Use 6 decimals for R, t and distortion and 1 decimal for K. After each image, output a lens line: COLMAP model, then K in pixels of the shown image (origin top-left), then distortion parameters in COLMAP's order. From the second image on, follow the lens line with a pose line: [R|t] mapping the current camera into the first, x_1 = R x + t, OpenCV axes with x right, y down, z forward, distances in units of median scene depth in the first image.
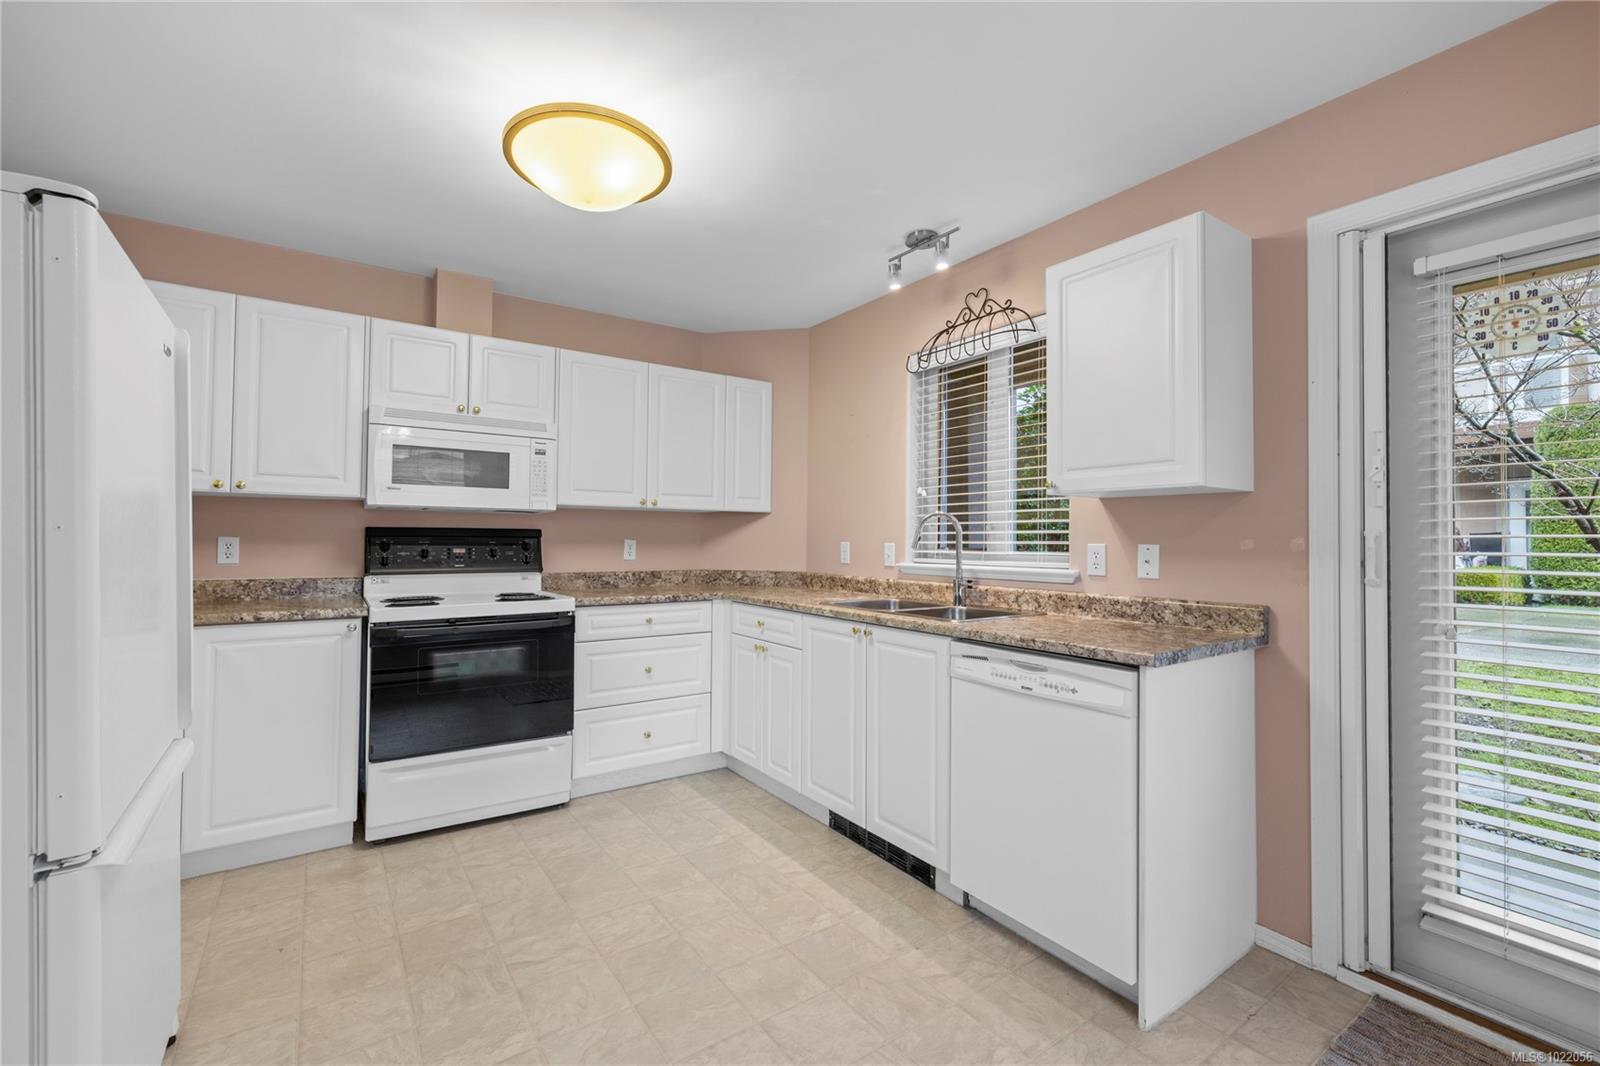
lens RADIAL K [[670.1, 0, 803.5], [0, 670.1, 529.2], [0, 0, 1]] dist [-0.000070, 0.000530]
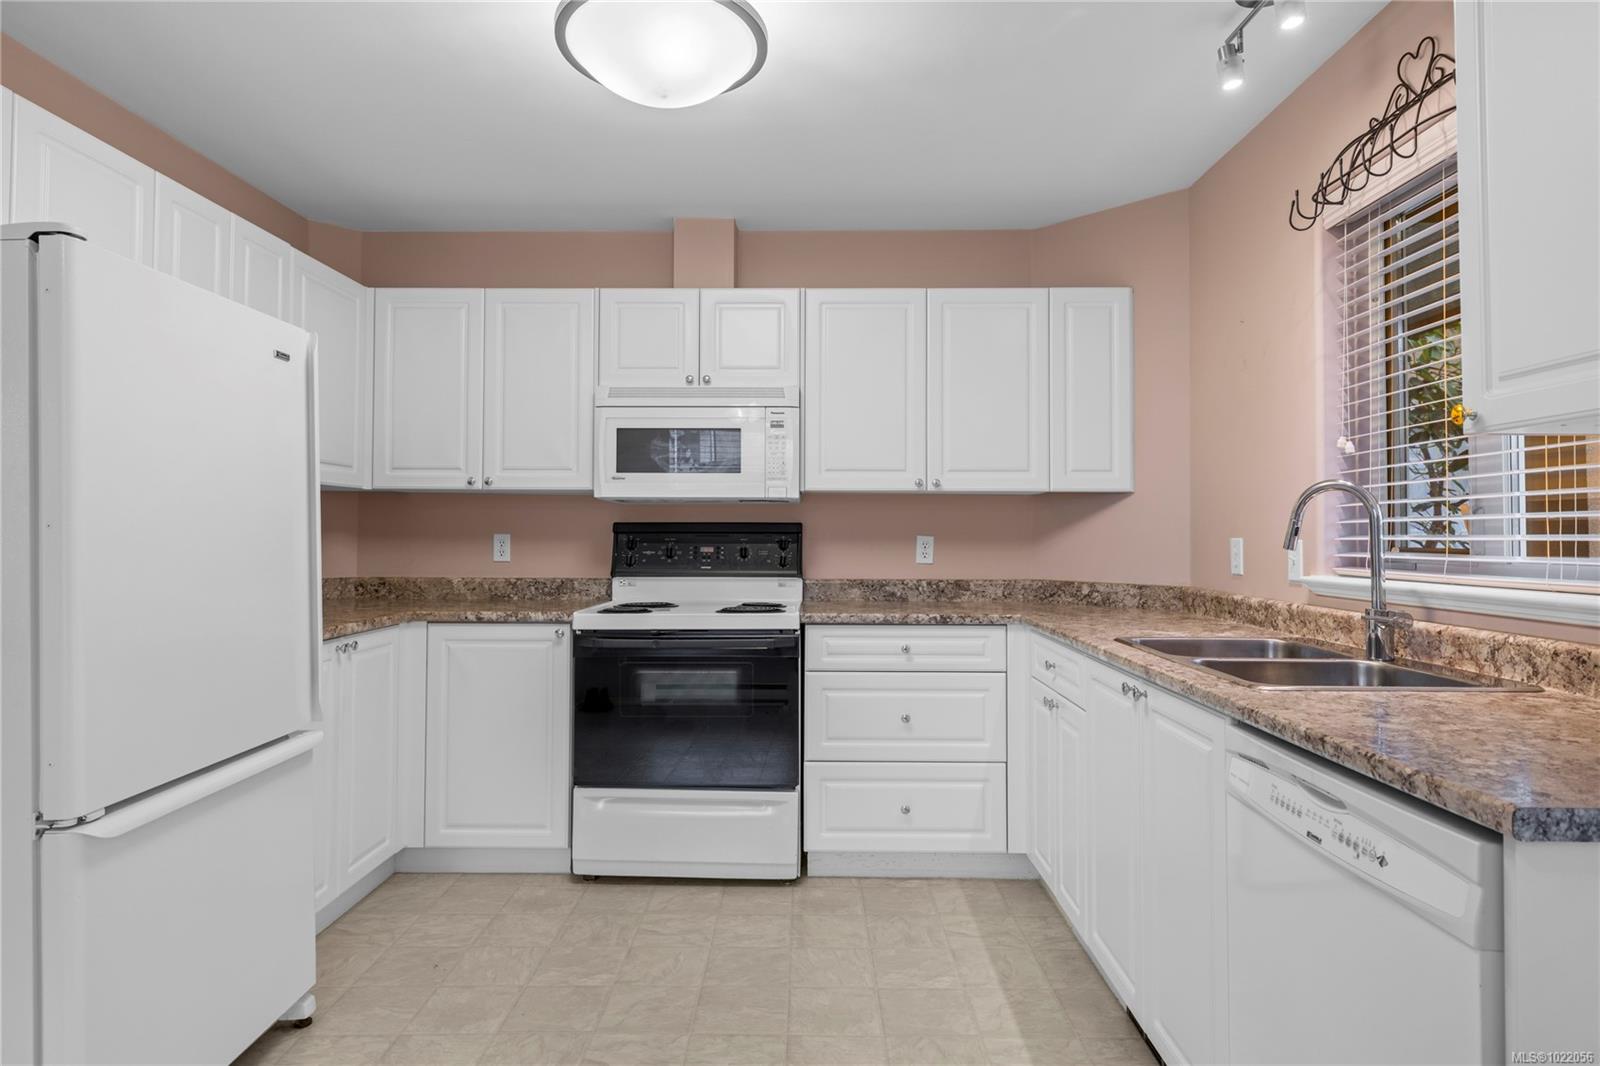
lens RADIAL K [[911.7, 0, 801.5], [0, 911.7, 514.0], [0, 0, 1]] dist [0.000349, 0.002300]
pose [[0.815147, -0.017928, -0.578976, 0.257415], [0.012596, 0.999833, -0.013226, 0.004667], [0.579117, 0.003488, 0.815237, 0.152042]]
